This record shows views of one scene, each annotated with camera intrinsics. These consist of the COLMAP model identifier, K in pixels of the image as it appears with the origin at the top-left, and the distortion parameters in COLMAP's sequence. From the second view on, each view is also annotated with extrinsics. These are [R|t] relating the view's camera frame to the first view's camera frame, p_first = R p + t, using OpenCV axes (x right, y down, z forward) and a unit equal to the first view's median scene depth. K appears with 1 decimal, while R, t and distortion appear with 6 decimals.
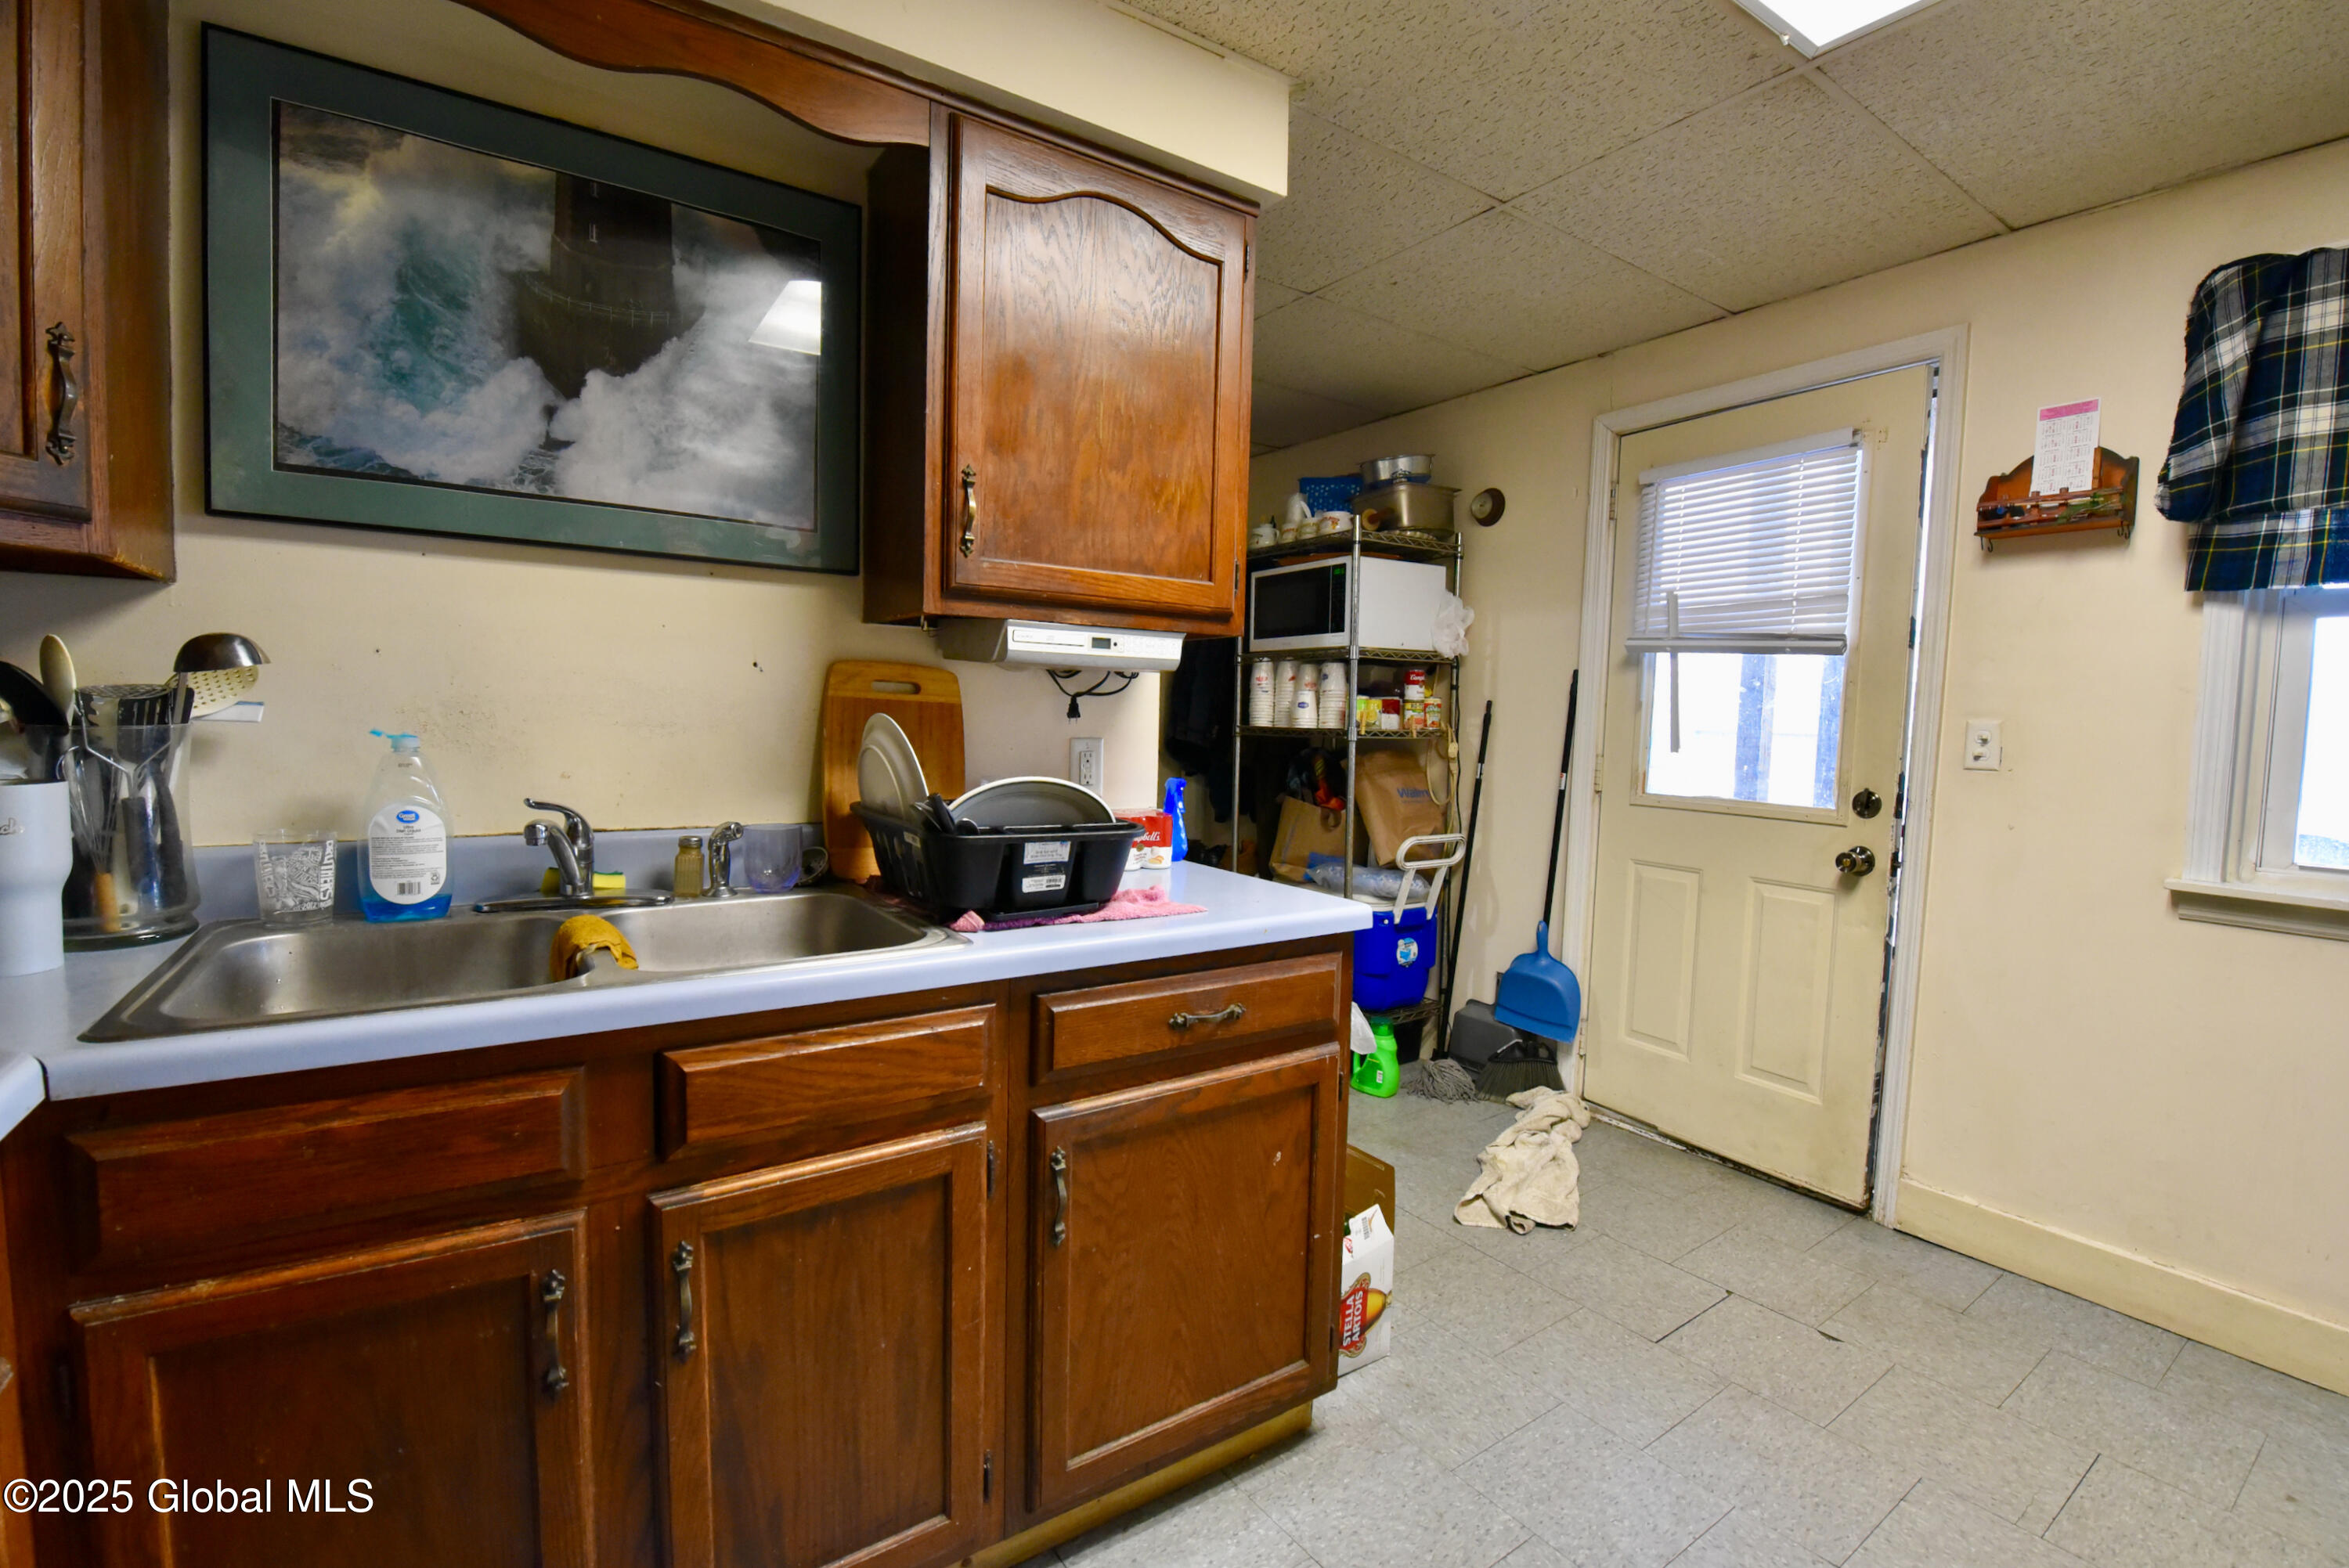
lens RADIAL K [[919.8, 0, 1190.9], [0, 919.8, 777.0], [0, 0, 1]] dist [-0.022573, -0.000358]
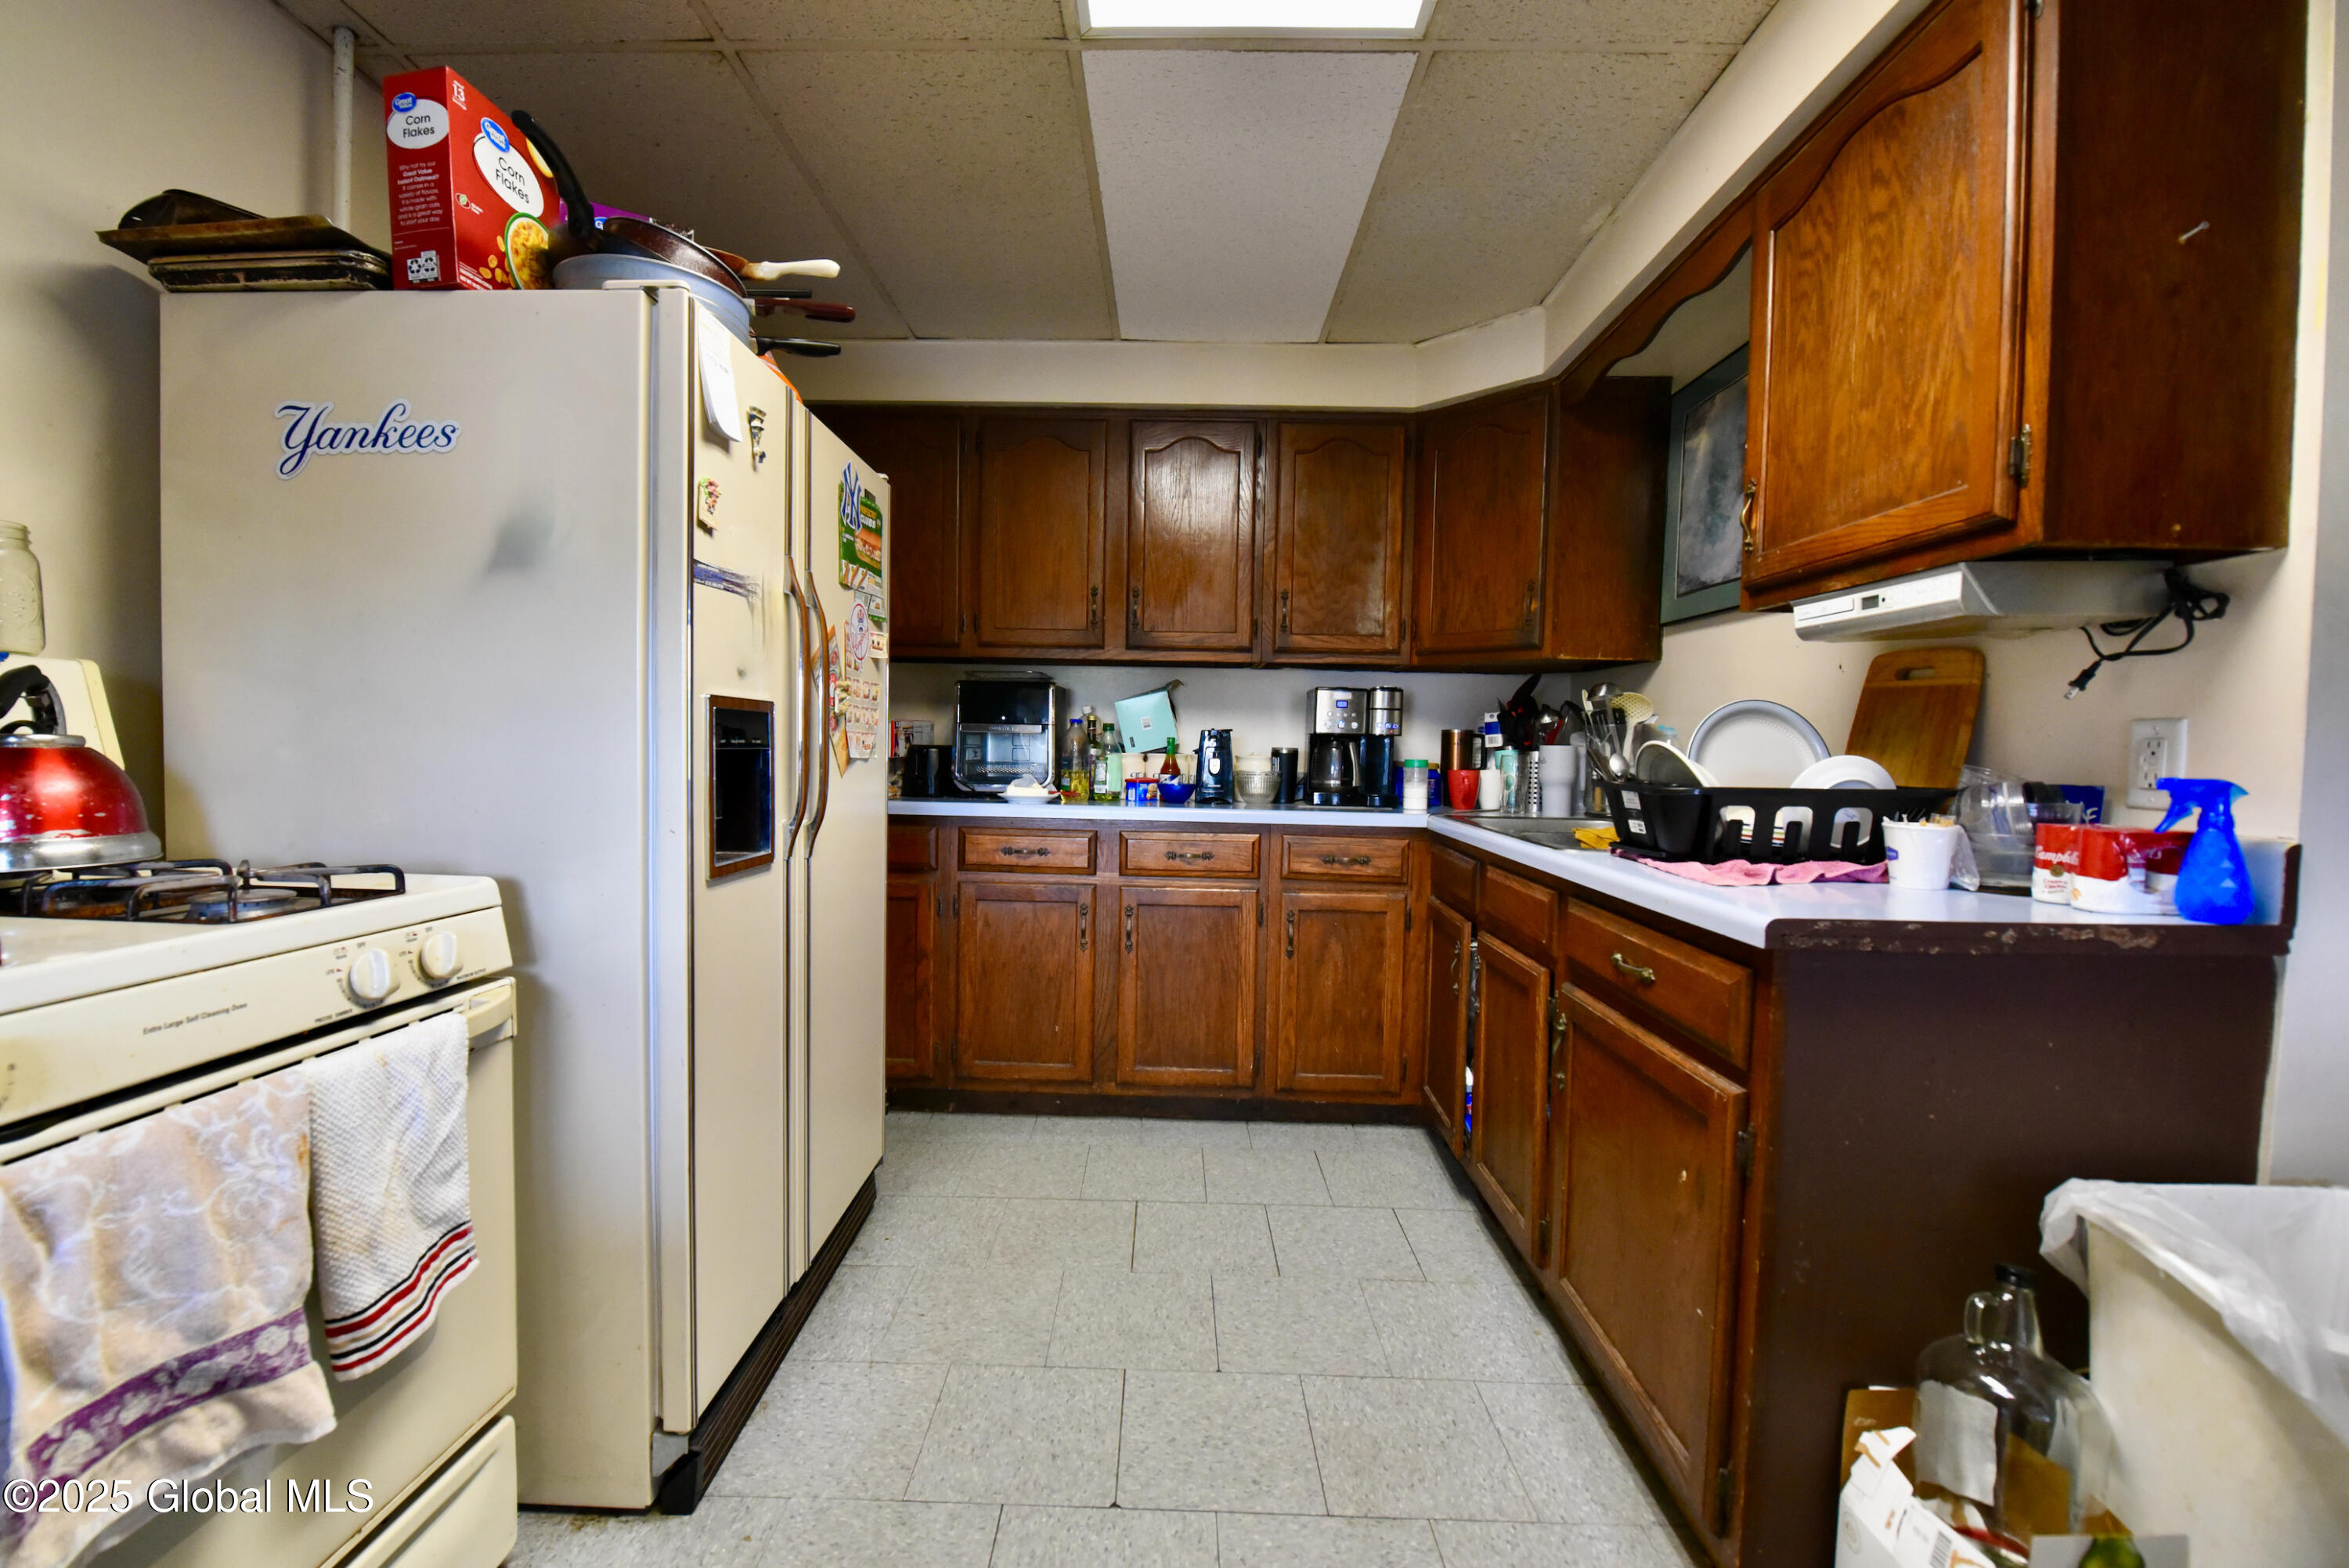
lens RADIAL K [[919.8, 0, 1190.9], [0, 919.8, 777.0], [0, 0, 1]] dist [-0.022573, -0.000358]
pose [[-0.523594, -0.001889, -0.851966, 1.004029], [-0.077282, 0.995980, 0.045287, 0.031407], [0.848455, 0.089554, -0.521635, 0.944553]]
